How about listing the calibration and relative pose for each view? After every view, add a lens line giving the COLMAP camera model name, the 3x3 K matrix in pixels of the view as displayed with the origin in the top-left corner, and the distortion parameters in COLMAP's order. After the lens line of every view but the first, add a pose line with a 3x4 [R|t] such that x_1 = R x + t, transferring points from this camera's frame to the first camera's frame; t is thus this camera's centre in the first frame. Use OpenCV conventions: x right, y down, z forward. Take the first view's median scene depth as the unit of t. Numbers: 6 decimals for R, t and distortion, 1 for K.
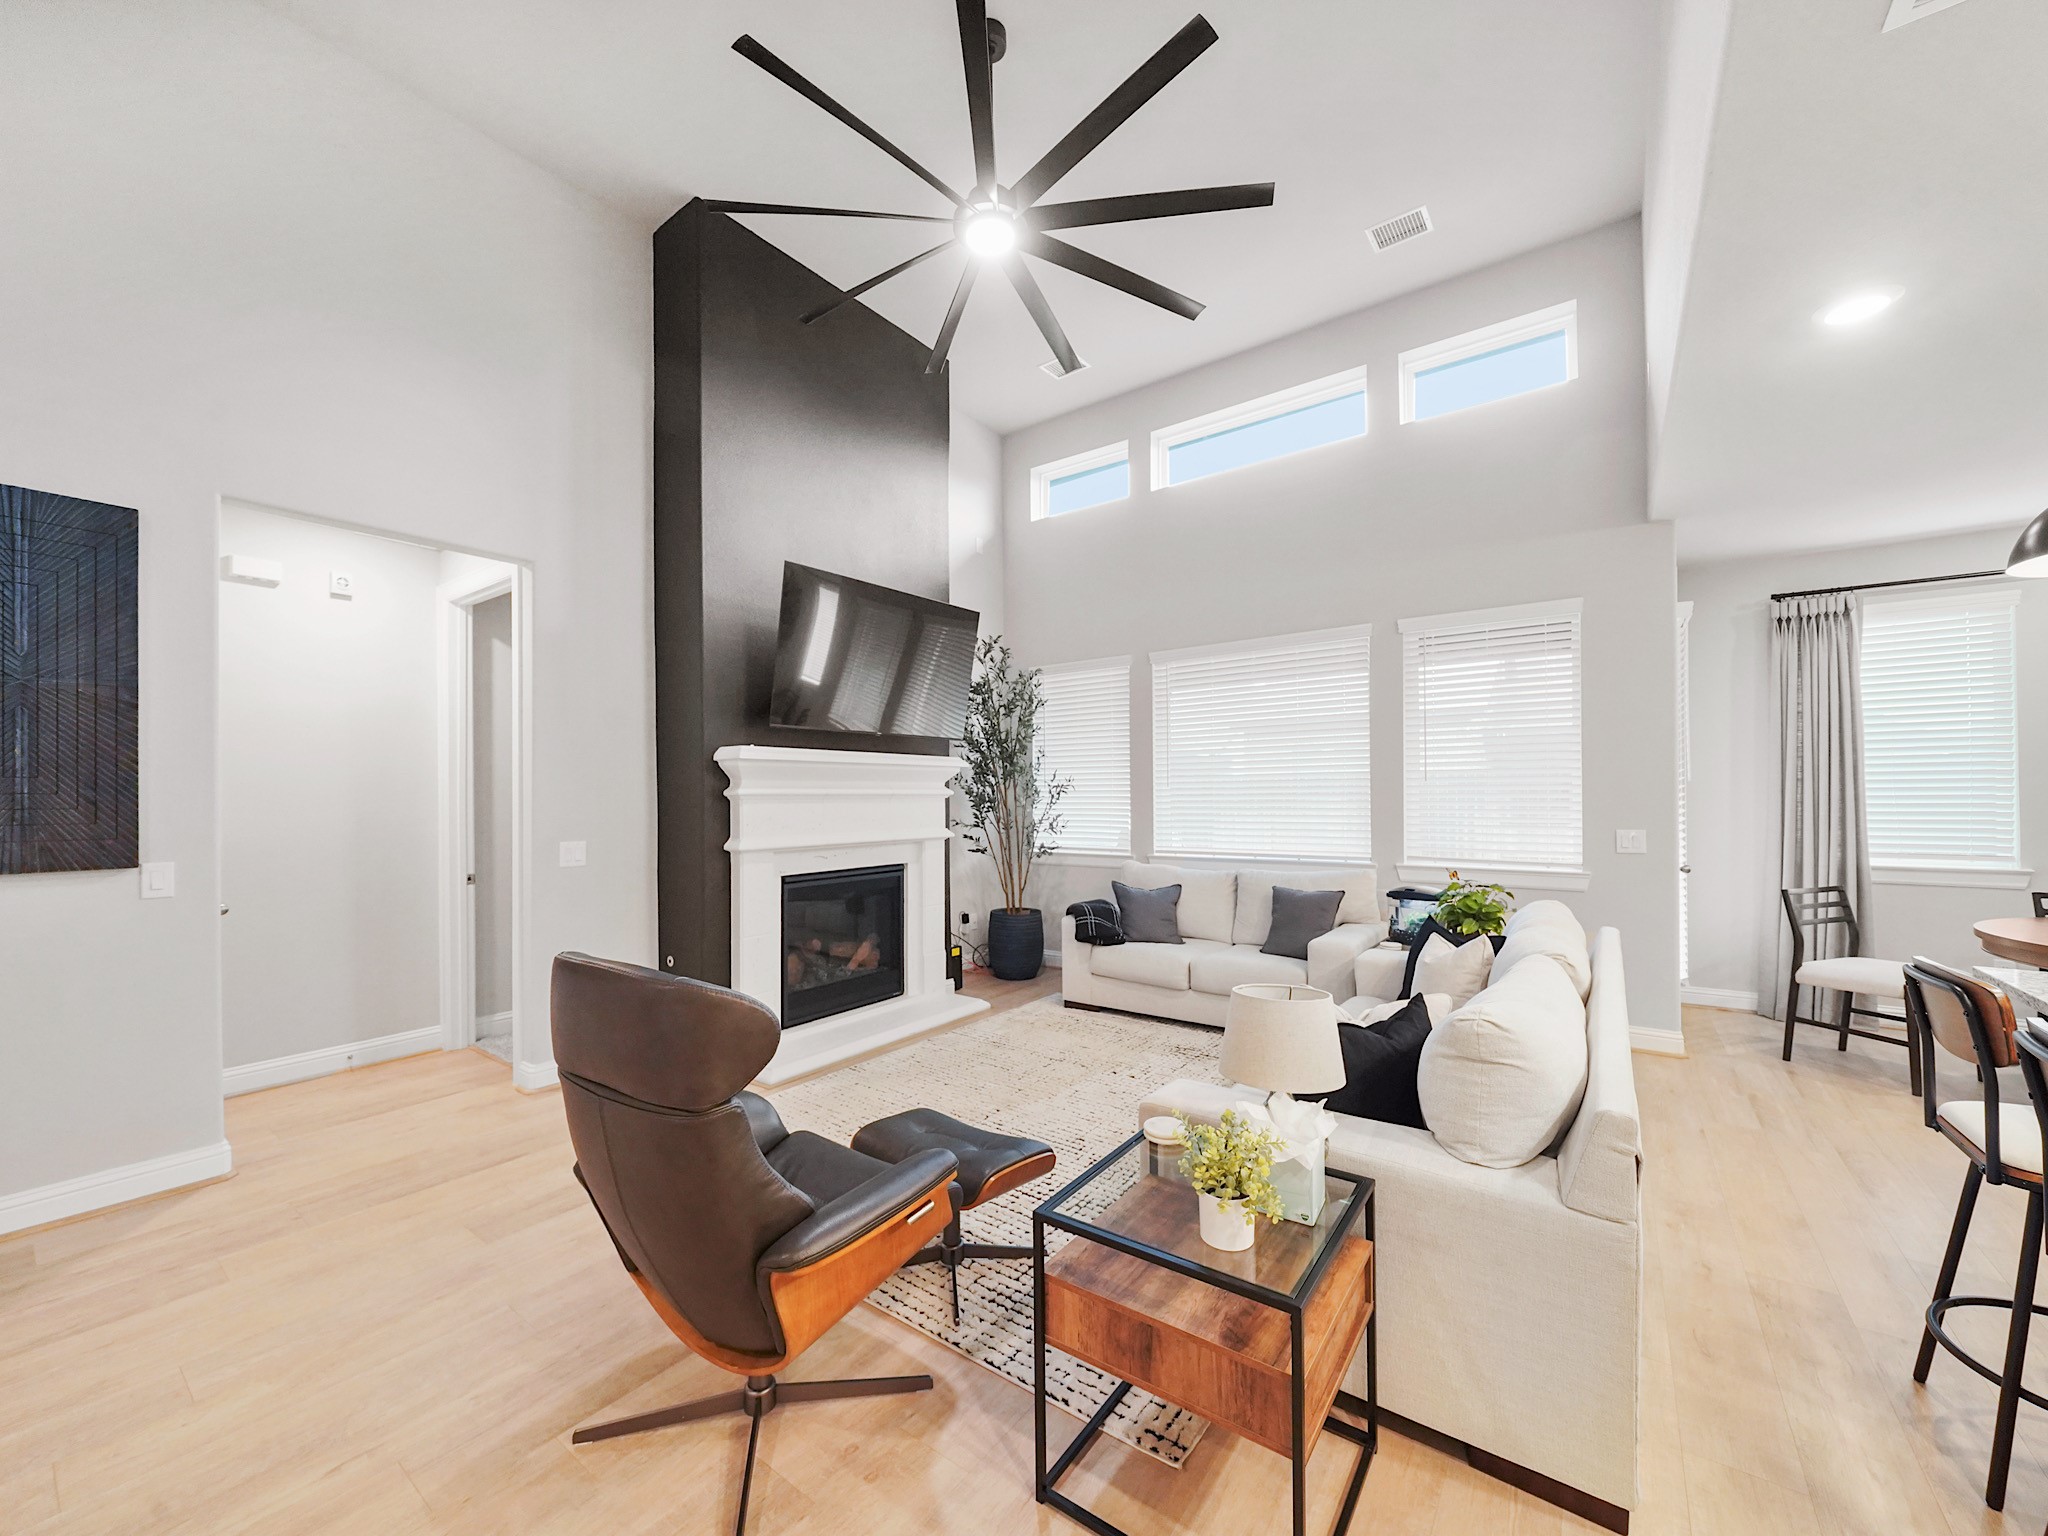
lens RADIAL K [[795.2, 0, 1028.4], [0, 795.2, 786.1], [0, 0, 1]] dist [-0.001189, 0.000055]
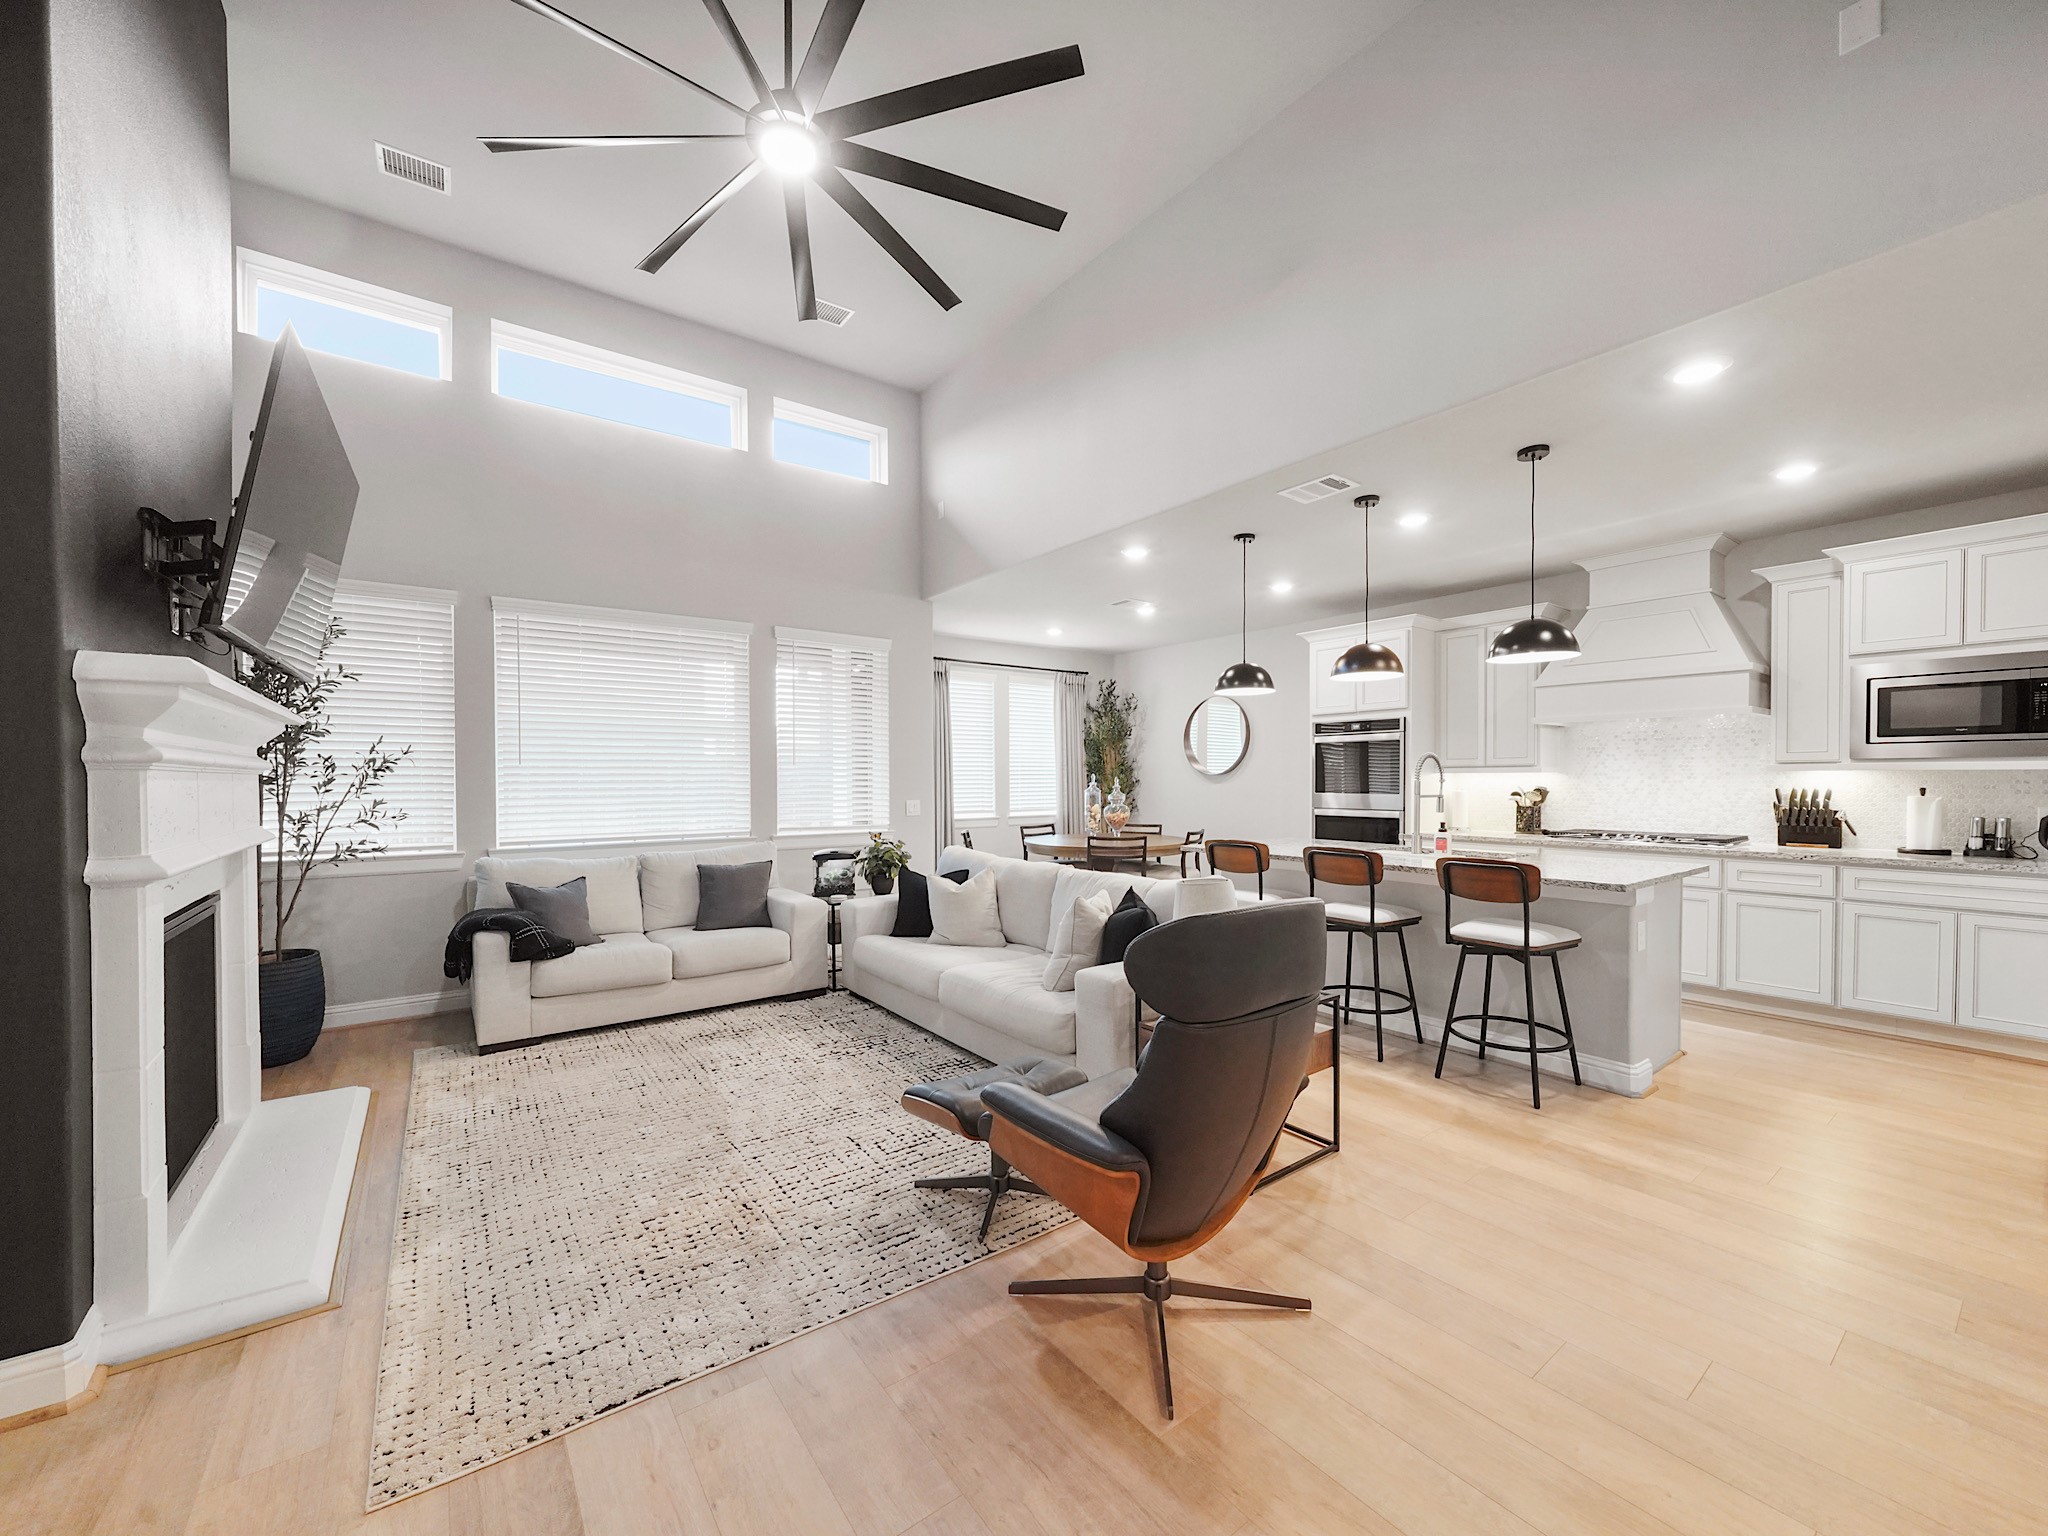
lens RADIAL K [[795.2, 0, 1018.2], [0, 795.2, 779.5], [0, 0, 1]] dist [-0.001189, 0.000055]
pose [[0.300709, 0.005479, 0.953700, -0.545177], [-0.011117, 0.999936, -0.002239, 0.014283], [-0.953651, -0.009929, 0.300751, 0.309997]]
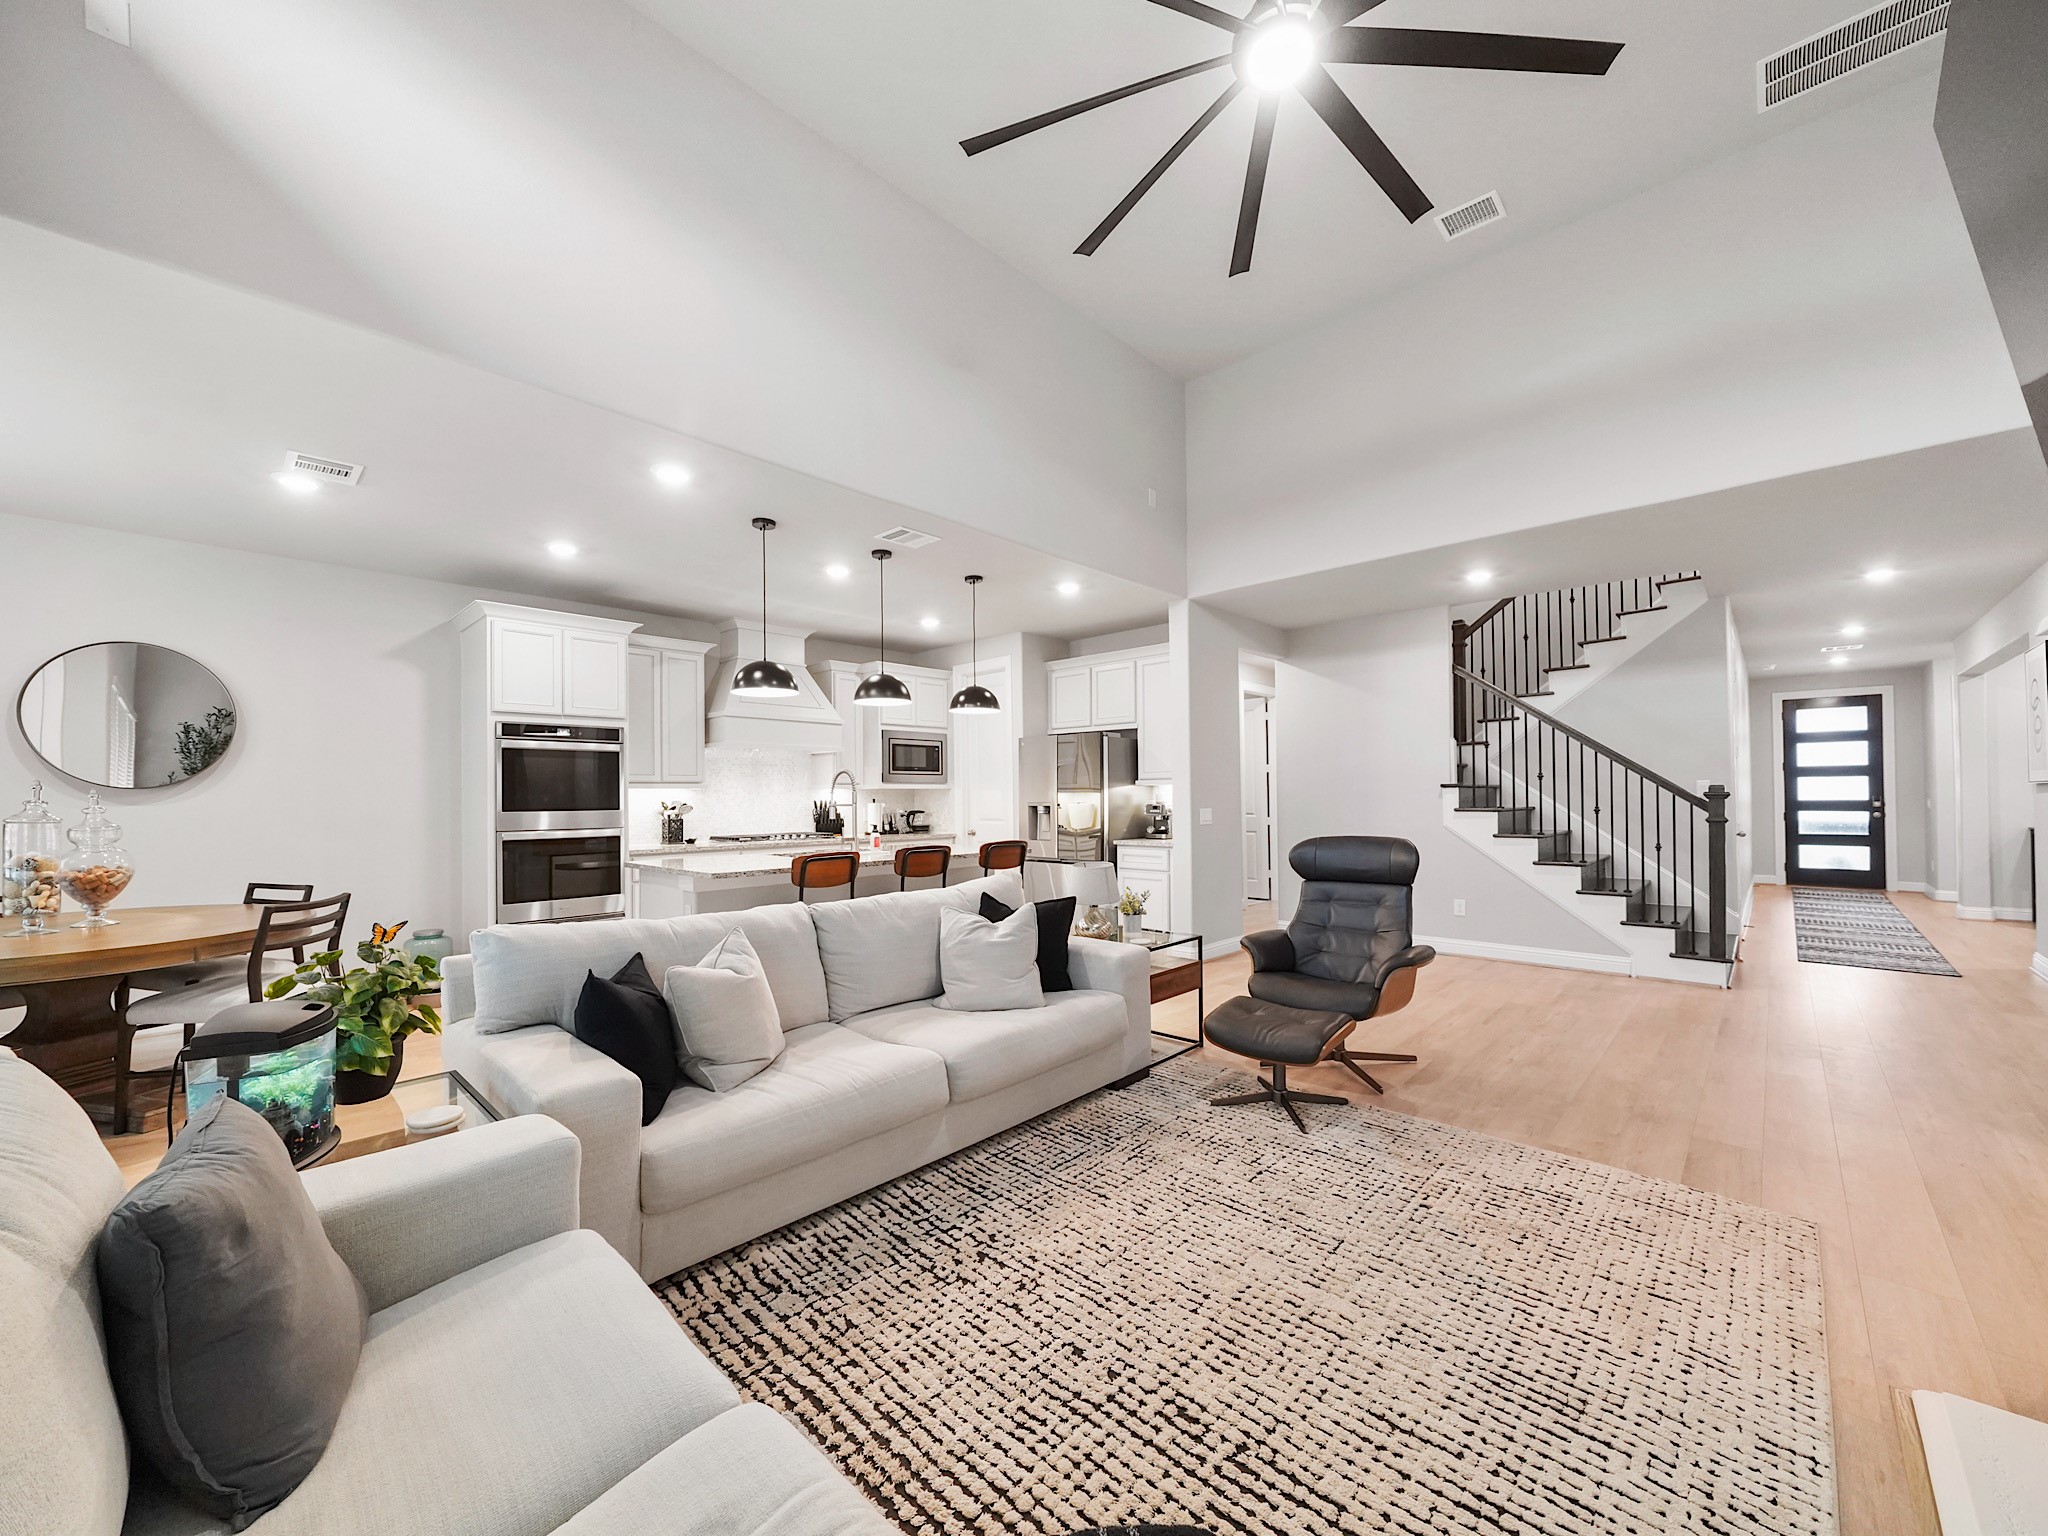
lens RADIAL K [[795.2, 0, 1007.7], [0, 795.2, 783.2], [0, 0, 1]] dist [-0.001189, 0.000055]
pose [[-0.991171, 0.017514, 0.131427, 0.090498], [0.013758, 0.999472, -0.029436, 0.030917], [-0.131874, -0.027368, -0.990889, 1.184767]]
